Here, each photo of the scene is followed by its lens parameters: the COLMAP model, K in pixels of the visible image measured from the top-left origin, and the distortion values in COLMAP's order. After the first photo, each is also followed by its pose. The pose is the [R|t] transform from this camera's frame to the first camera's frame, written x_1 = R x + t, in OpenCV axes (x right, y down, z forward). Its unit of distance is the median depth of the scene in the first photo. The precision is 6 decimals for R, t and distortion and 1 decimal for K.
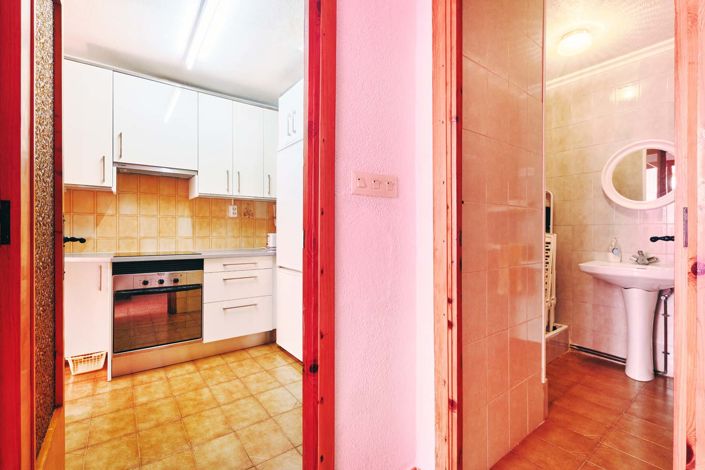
lens RADIAL K [[311.9, 0, 355.4], [0, 311.9, 233.3], [0, 0, 1]] dist [-0.002956, 0.000574]
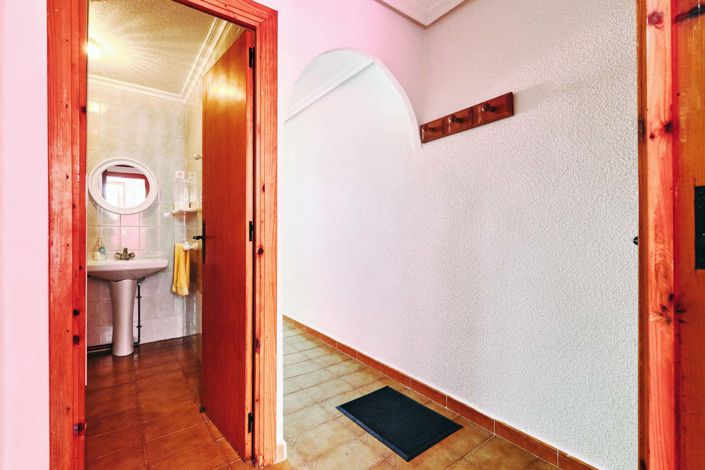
lens RADIAL K [[311.9, 0, 350.0], [0, 311.9, 231.8], [0, 0, 1]] dist [-0.002956, 0.000574]
pose [[0.013623, 0.002405, 0.999904, -0.285911], [0.002174, 0.999995, -0.002435, -0.004015], [-0.999905, 0.002207, 0.013617, 0.108452]]
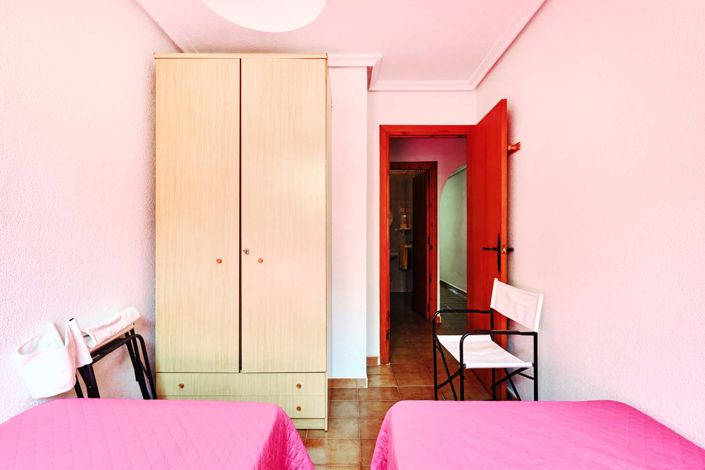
lens RADIAL K [[311.9, 0, 352.3], [0, 311.9, 236.3], [0, 0, 1]] dist [-0.002956, 0.000574]
pose [[0.604054, 0.001896, 0.796941, -1.411800], [0.002089, 0.999990, -0.003963, -0.025208], [-0.796940, 0.004059, 0.604044, -0.445530]]
